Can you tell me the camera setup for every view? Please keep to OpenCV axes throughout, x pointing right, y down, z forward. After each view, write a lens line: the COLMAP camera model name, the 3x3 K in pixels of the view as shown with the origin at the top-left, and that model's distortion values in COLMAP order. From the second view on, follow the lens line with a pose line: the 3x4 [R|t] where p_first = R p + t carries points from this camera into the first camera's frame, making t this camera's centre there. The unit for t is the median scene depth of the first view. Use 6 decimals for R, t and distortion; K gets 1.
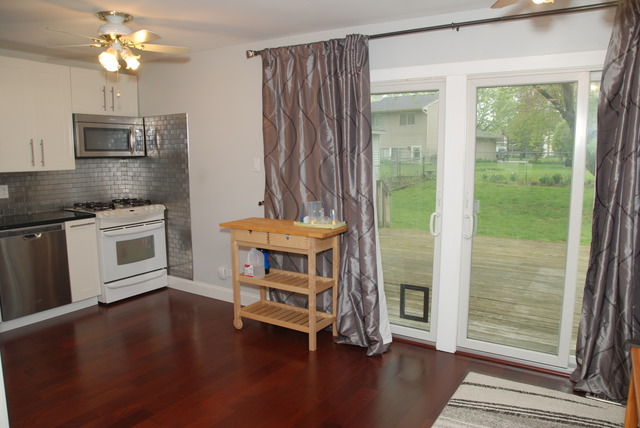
lens RADIAL K [[470.1, 0, 320.0], [0, 470.1, 214.0], [0, 0, 1]] dist [-0.091303, 0.005833]
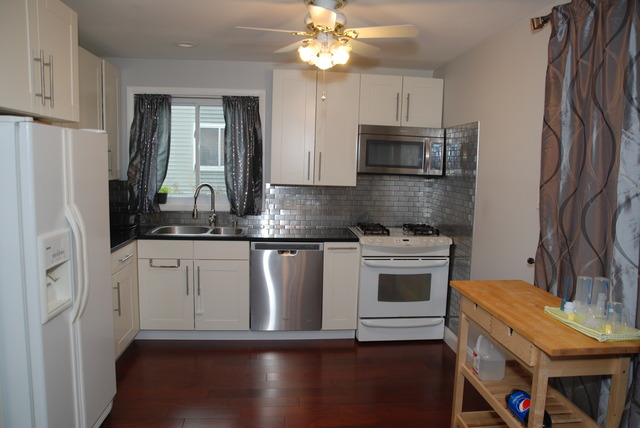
lens RADIAL K [[472.6, 0, 320.0], [0, 472.6, 214.0], [0, 0, 1]] dist [-0.160310, 0.100478]
pose [[0.620306, 0.103360, -0.777520, 0.144729], [-0.132544, 0.990837, 0.025974, -0.054346], [0.773080, 0.086944, 0.628322, 0.344458]]
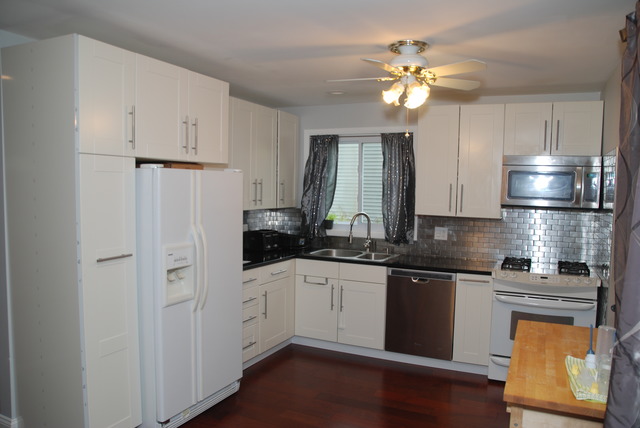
lens RADIAL K [[470.1, 0, 320.0], [0, 470.1, 214.0], [0, 0, 1]] dist [-0.091303, 0.005833]
pose [[0.129472, 0.061716, -0.989661, 0.289629], [-0.152534, 0.987421, 0.041621, -0.085479], [0.979781, 0.145568, 0.137257, 0.508073]]
